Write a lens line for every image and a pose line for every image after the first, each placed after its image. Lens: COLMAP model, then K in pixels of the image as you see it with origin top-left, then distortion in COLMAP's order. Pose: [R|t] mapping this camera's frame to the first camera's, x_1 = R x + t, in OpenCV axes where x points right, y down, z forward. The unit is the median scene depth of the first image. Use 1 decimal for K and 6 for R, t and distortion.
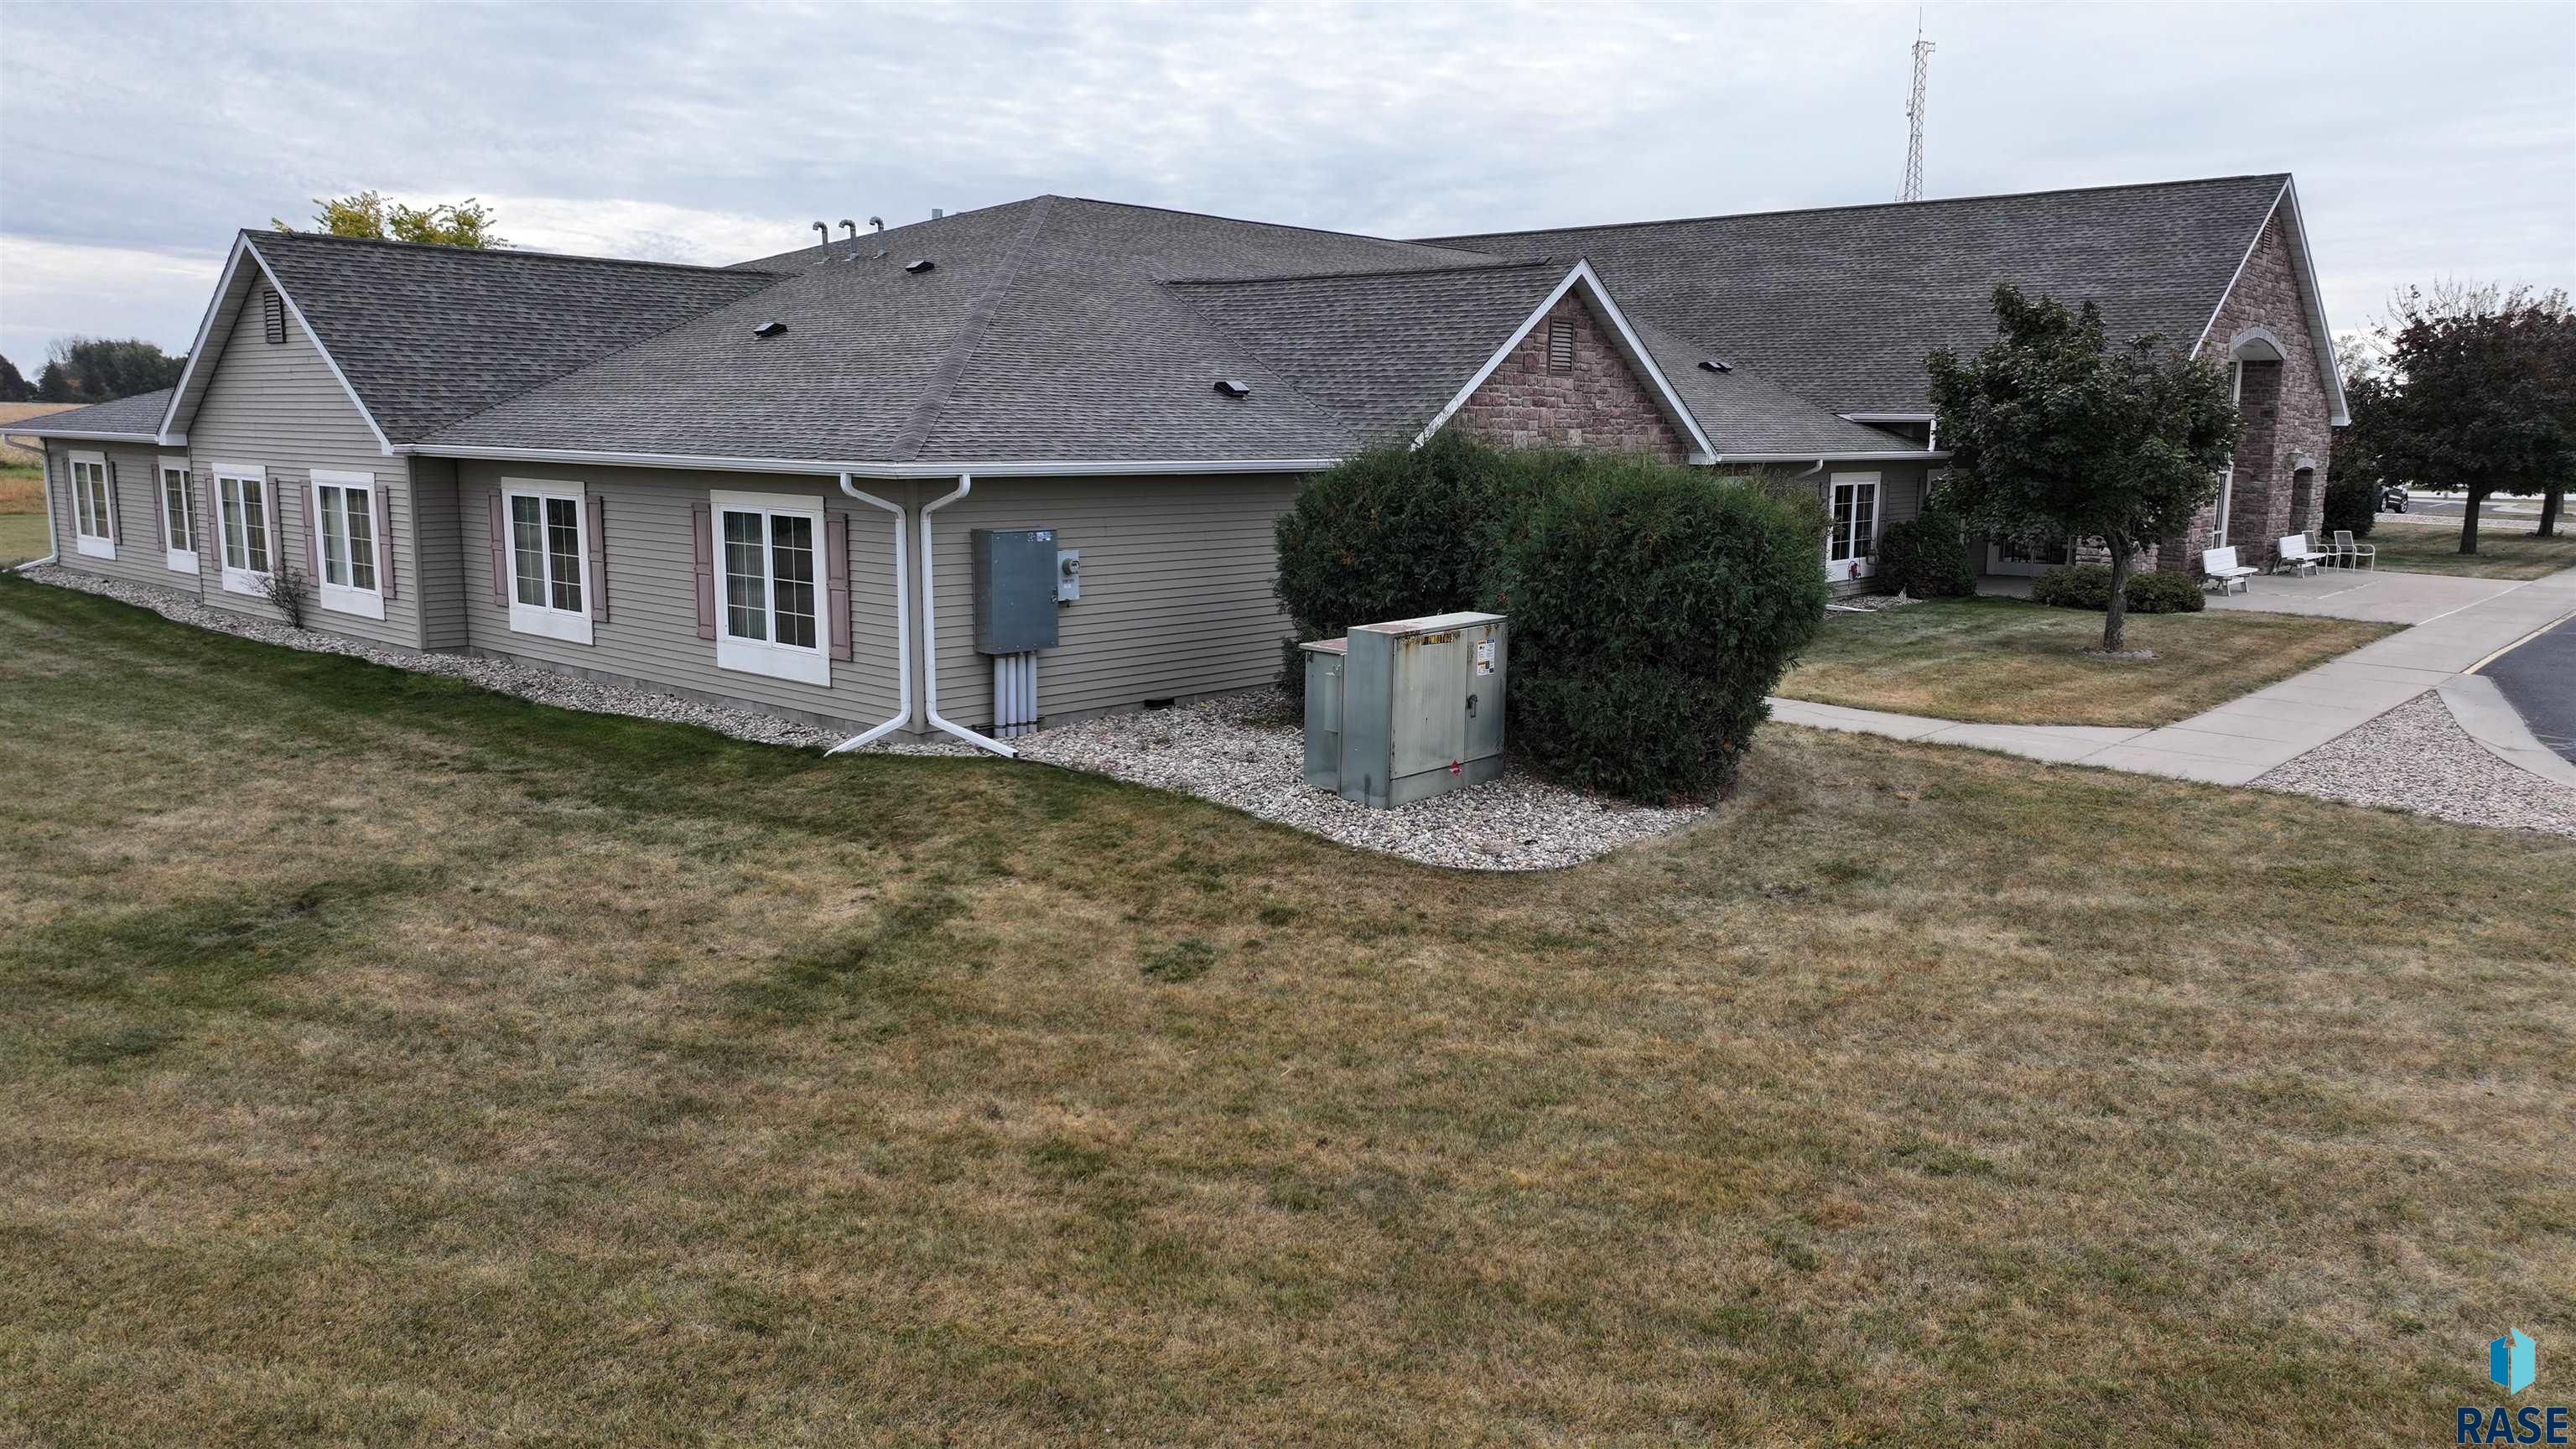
lens RADIAL K [[1800.8, 0, 1283.9], [0, 1800.8, 714.1], [0, 0, 1]] dist [0.003755, 0.011135]
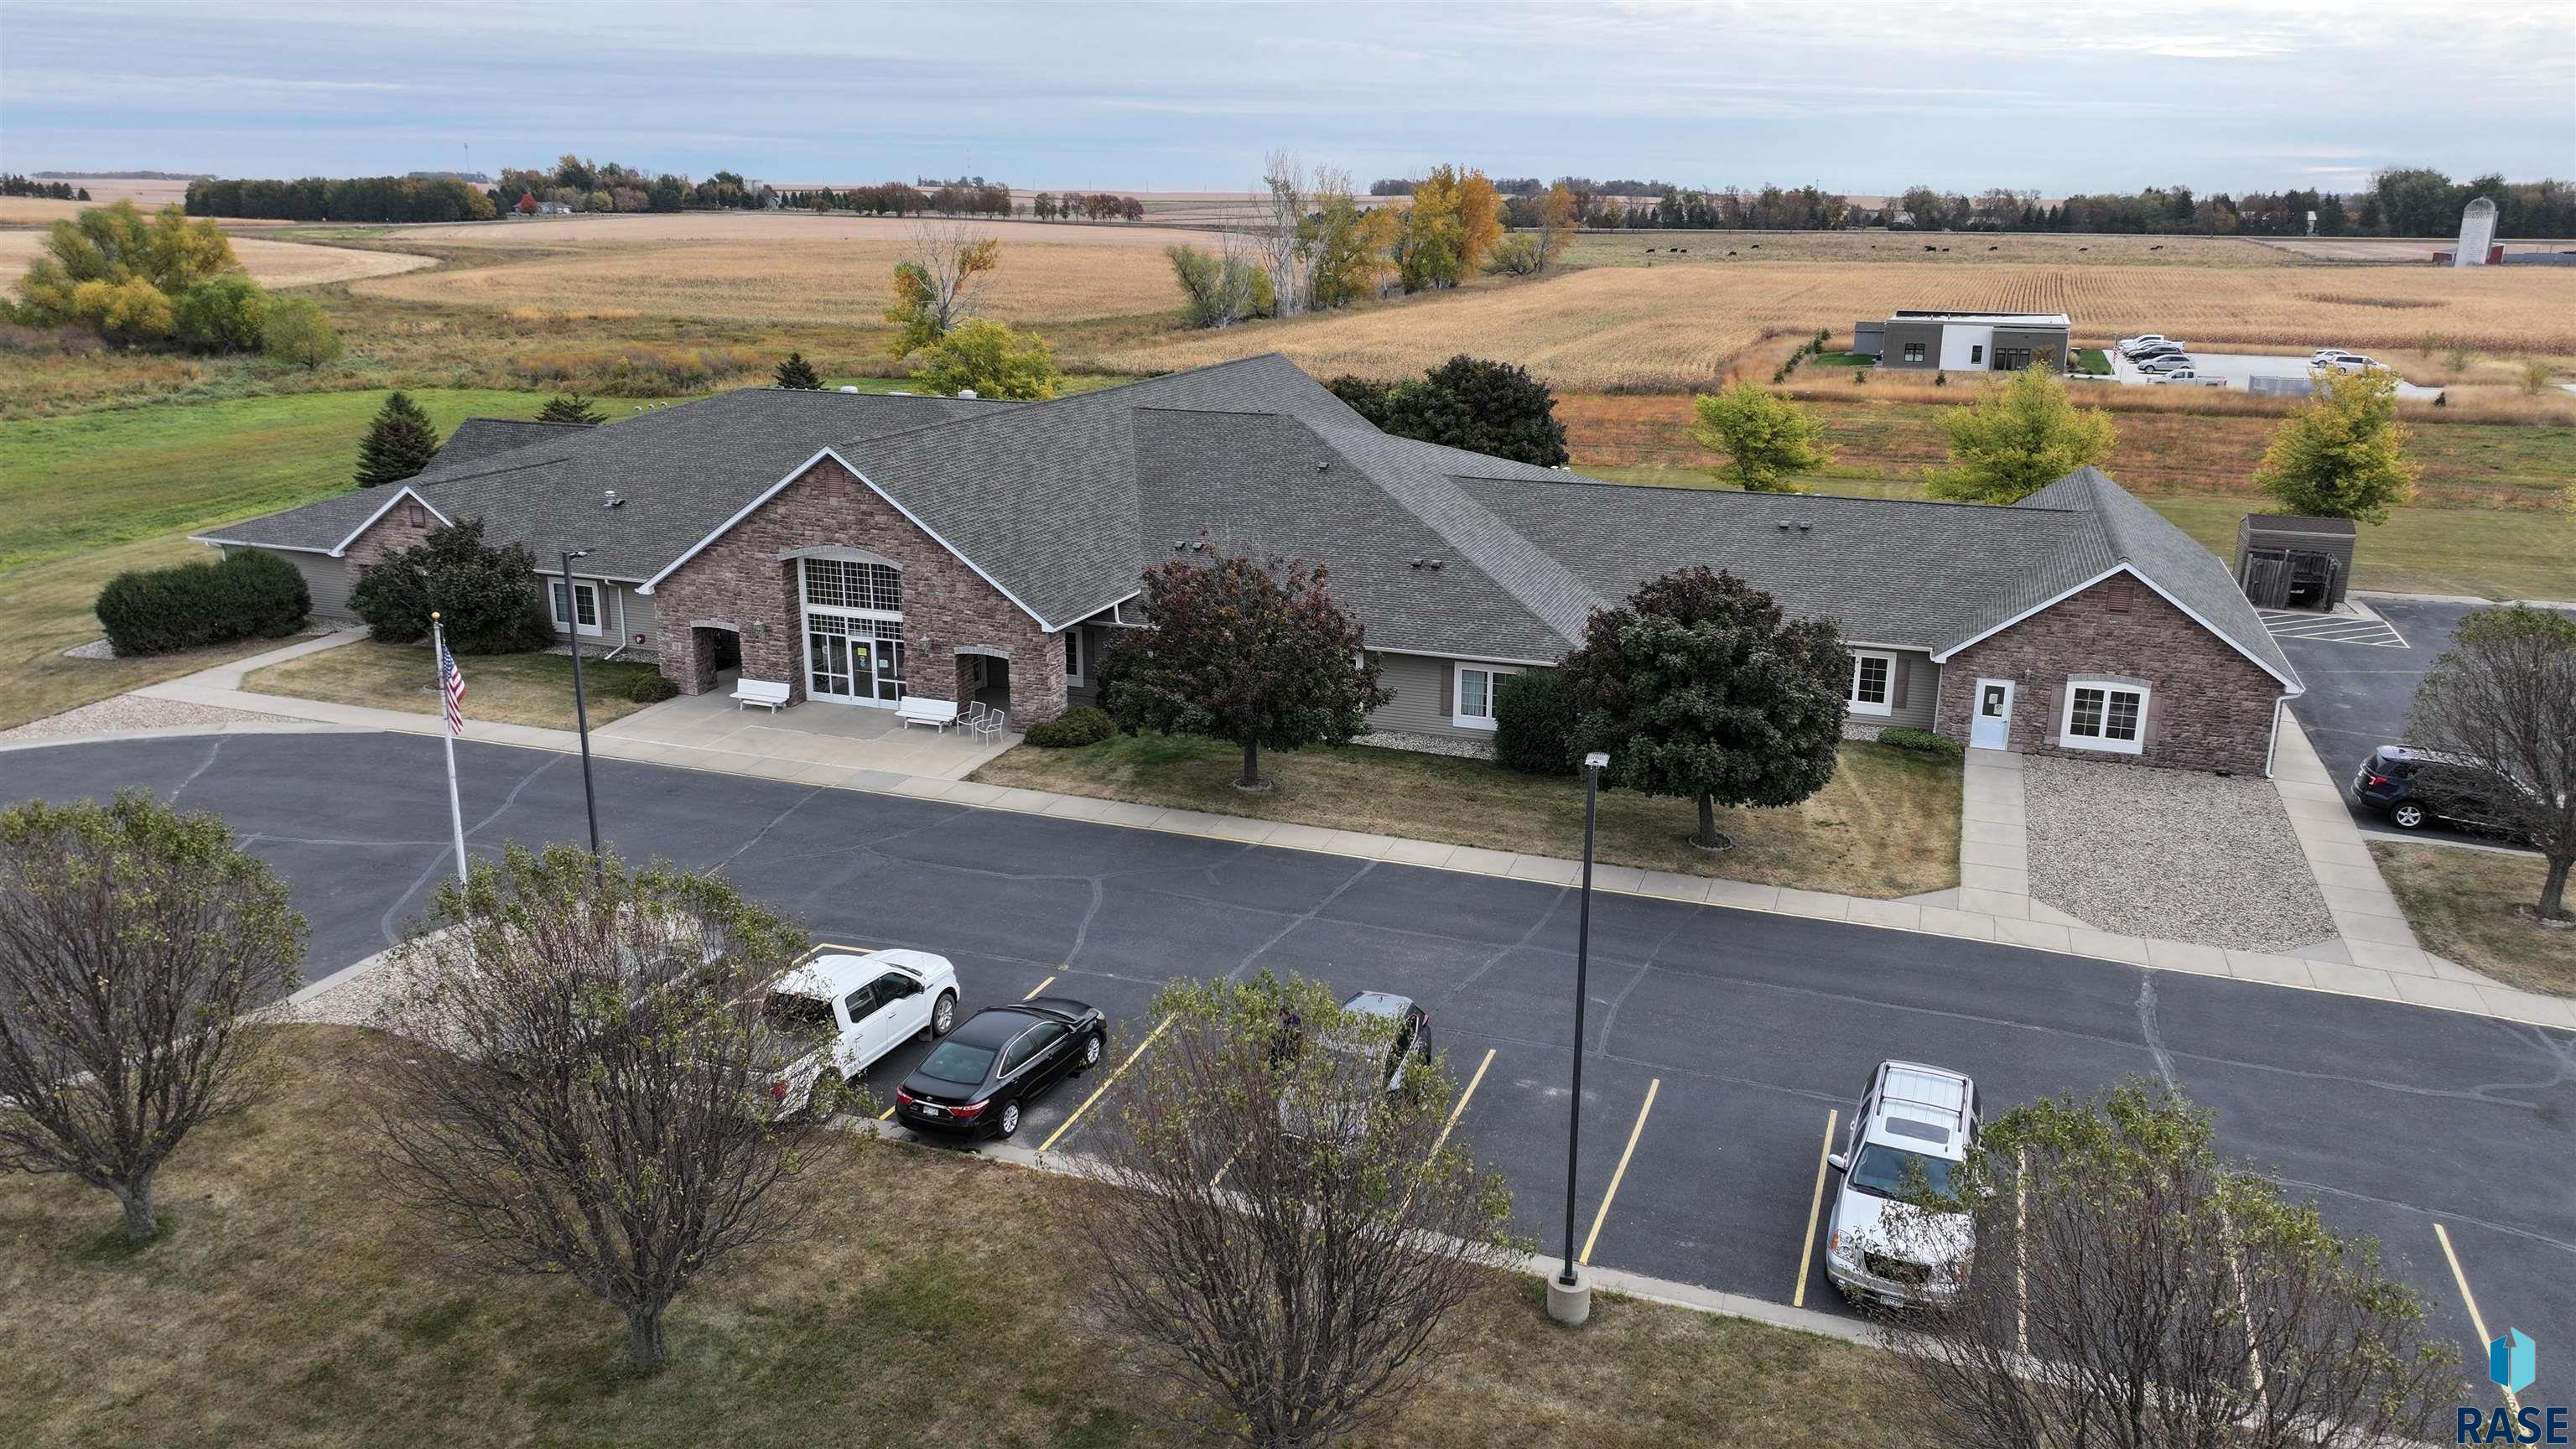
lens RADIAL K [[1780.8, 0, 1288.0], [0, 1780.8, 724.5], [0, 0, 1]] dist [0.005634, 0.010524]
pose [[0.359139, 0.253715, -0.898136, 4.664448], [-0.149489, 0.965552, 0.212983, -1.015468], [0.921234, 0.057771, 0.384695, 1.845270]]
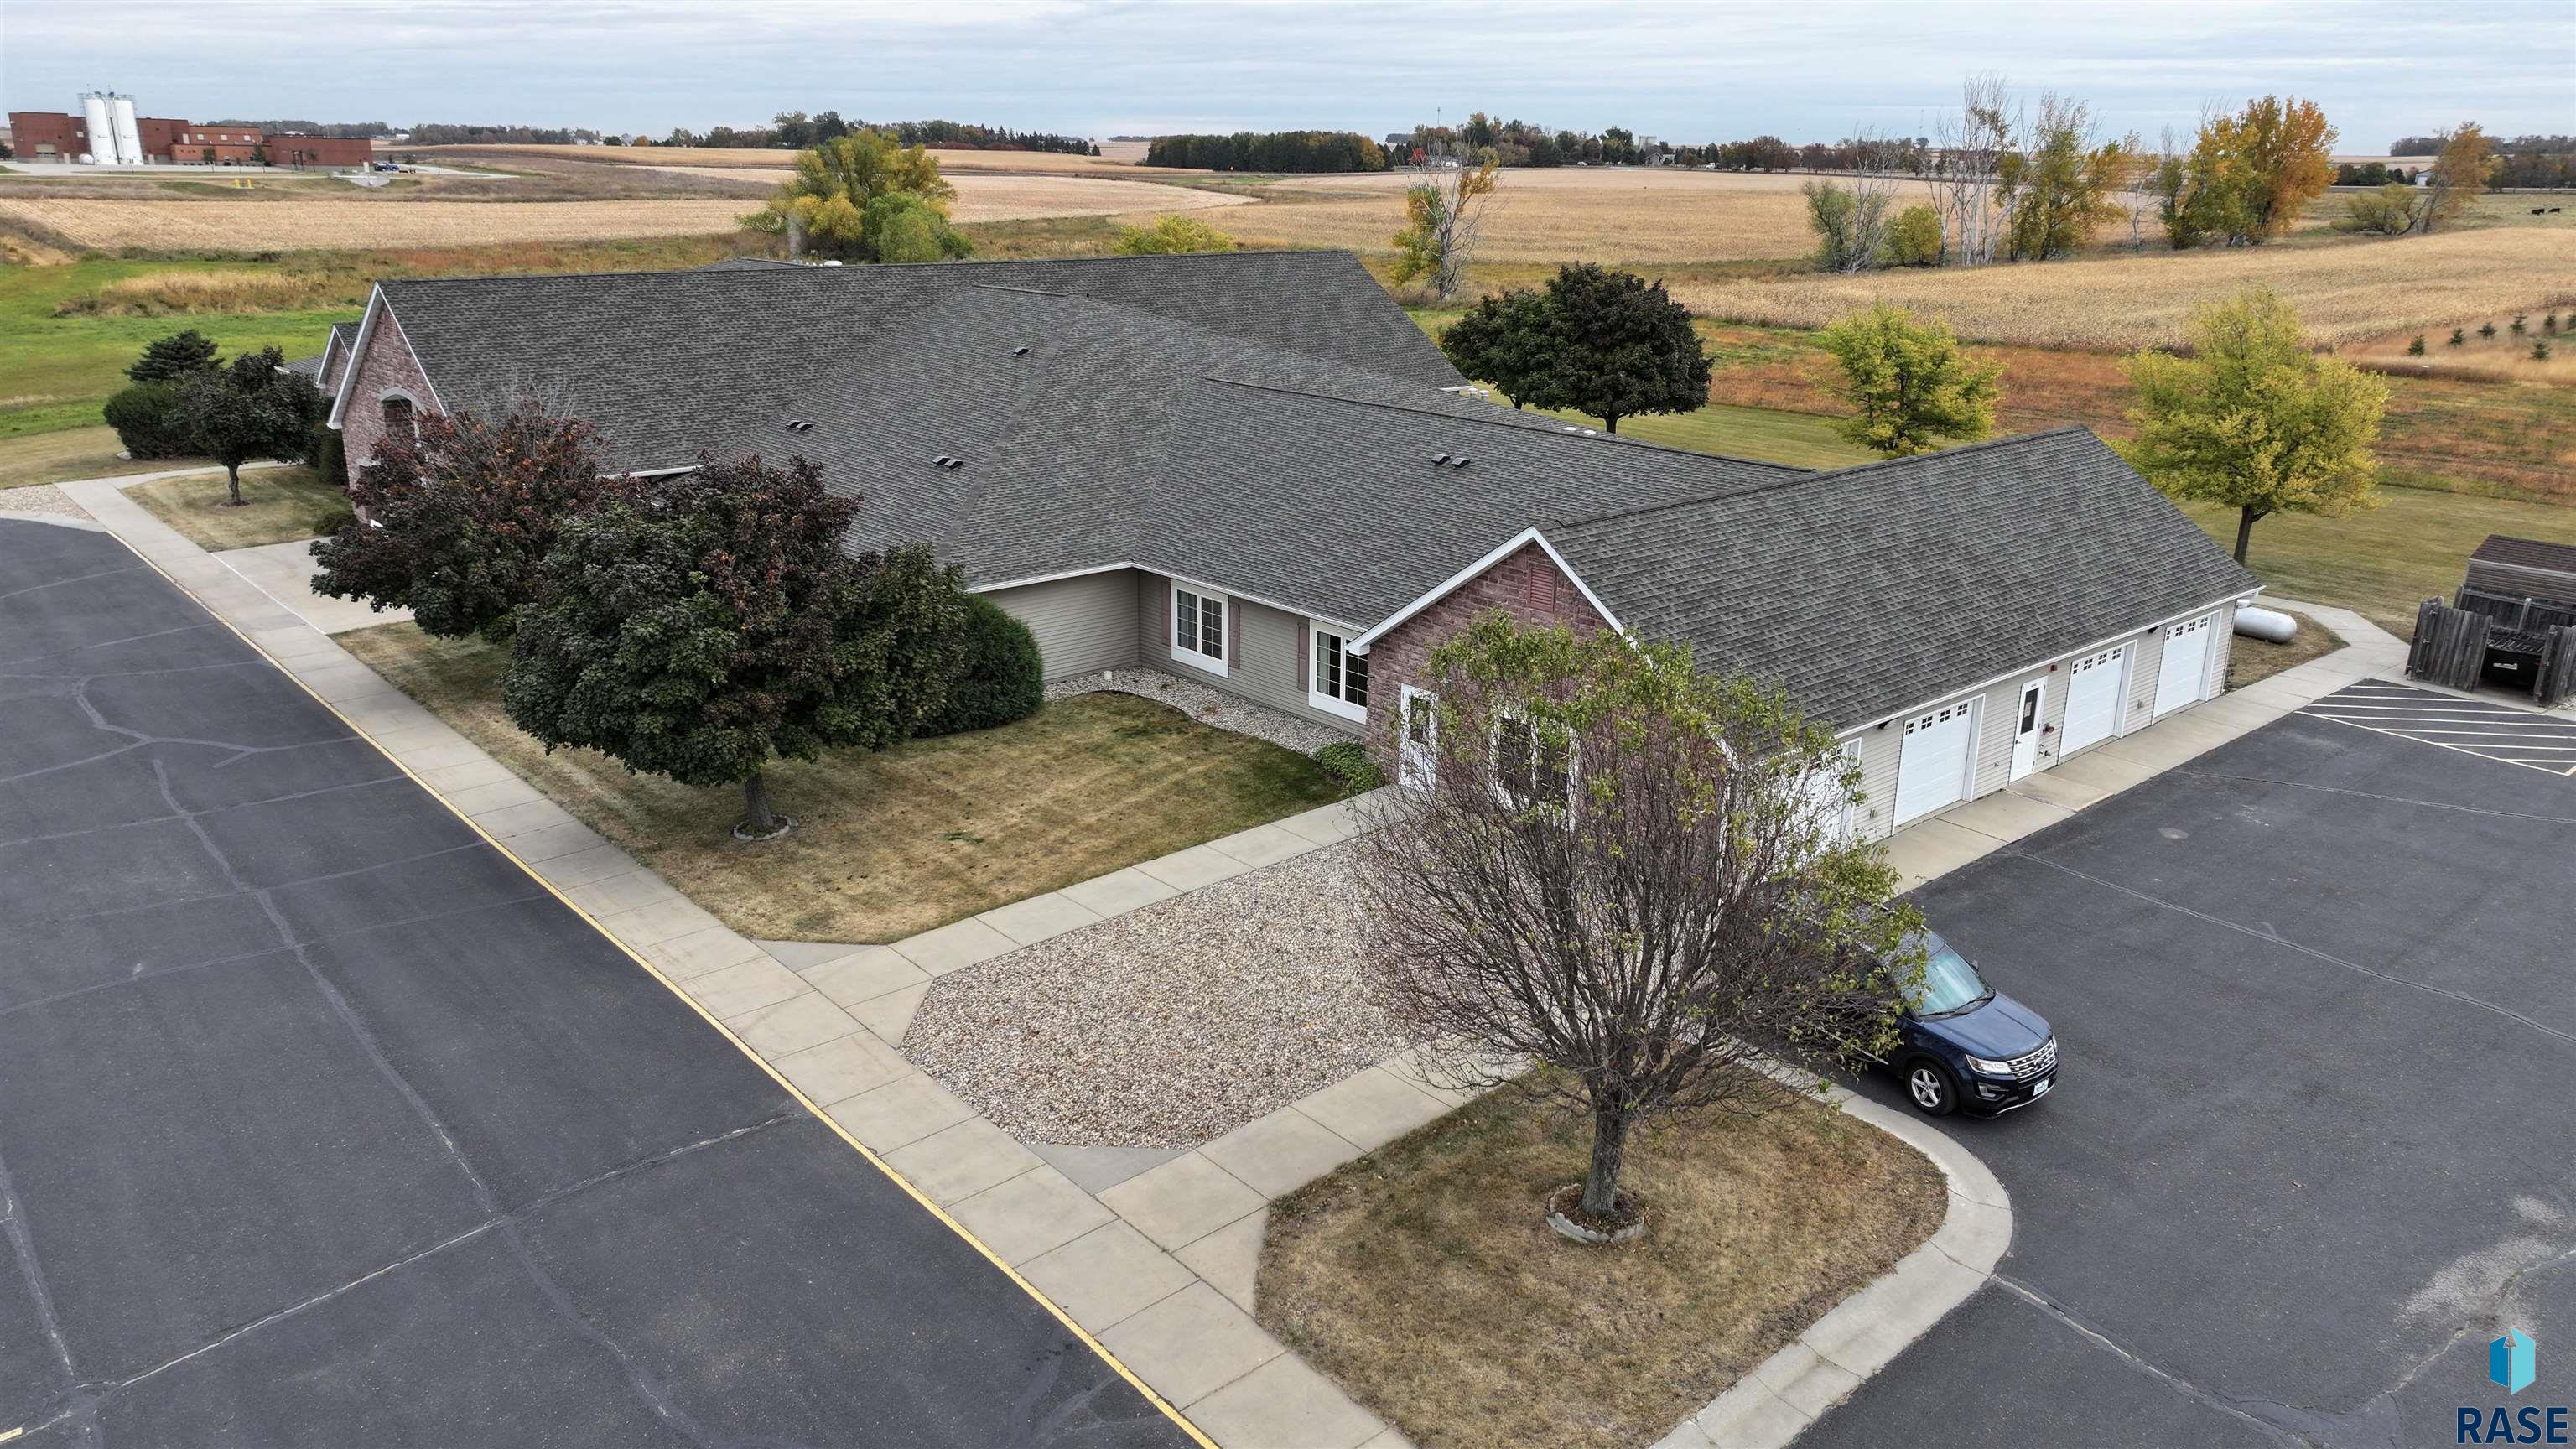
lens RADIAL K [[1780.8, 0, 1288.0], [0, 1780.8, 724.5], [0, 0, 1]] dist [0.005634, 0.010524]
pose [[-0.125709, 0.289881, -0.948771, 4.299914], [-0.170439, 0.935827, 0.308509, -1.198289], [0.977317, 0.200490, -0.068235, 4.244866]]
